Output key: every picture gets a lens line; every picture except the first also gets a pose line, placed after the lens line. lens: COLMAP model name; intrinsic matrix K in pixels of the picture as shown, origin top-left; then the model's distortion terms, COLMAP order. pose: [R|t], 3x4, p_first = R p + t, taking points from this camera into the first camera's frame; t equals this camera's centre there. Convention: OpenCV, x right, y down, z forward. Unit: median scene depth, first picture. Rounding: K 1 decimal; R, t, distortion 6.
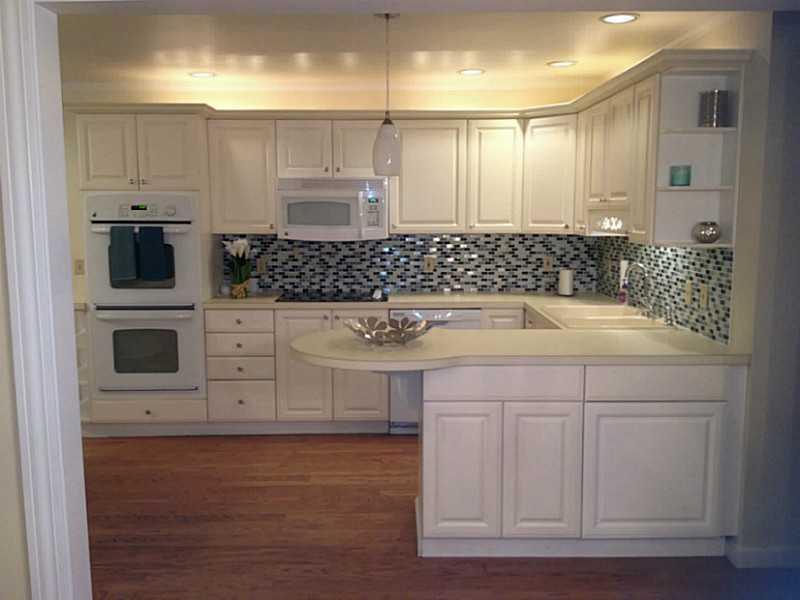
lens RADIAL K [[701.9, 0, 400.0], [0, 701.9, 300.0], [0, 0, 1]] dist [0.011611, 0.005622]
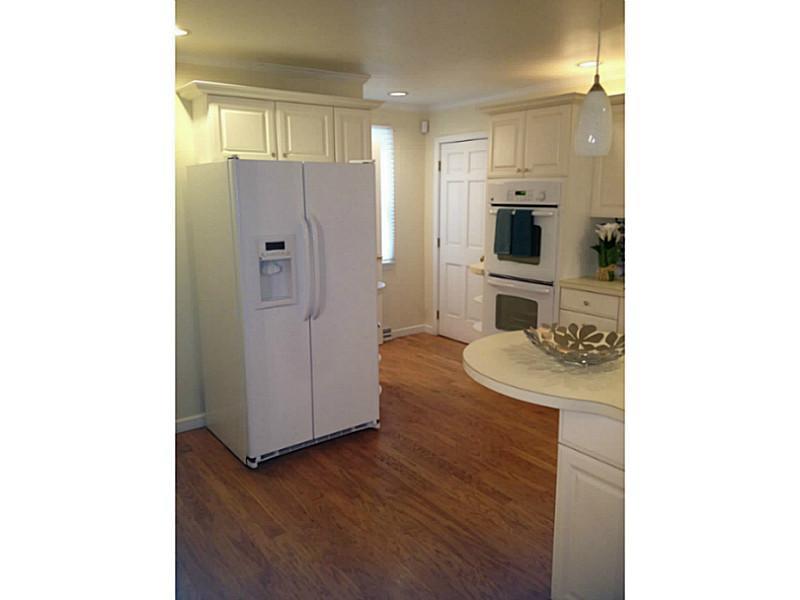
lens RADIAL K [[542.8, 0, 400.0], [0, 542.8, 300.0], [0, 0, 1]] dist [0.000811, -0.000183]
pose [[0.605388, 0.151235, -0.781430, 0.234595], [-0.092019, 0.988498, 0.120021, -0.045721], [0.790593, -0.000752, 0.612341, 0.292829]]
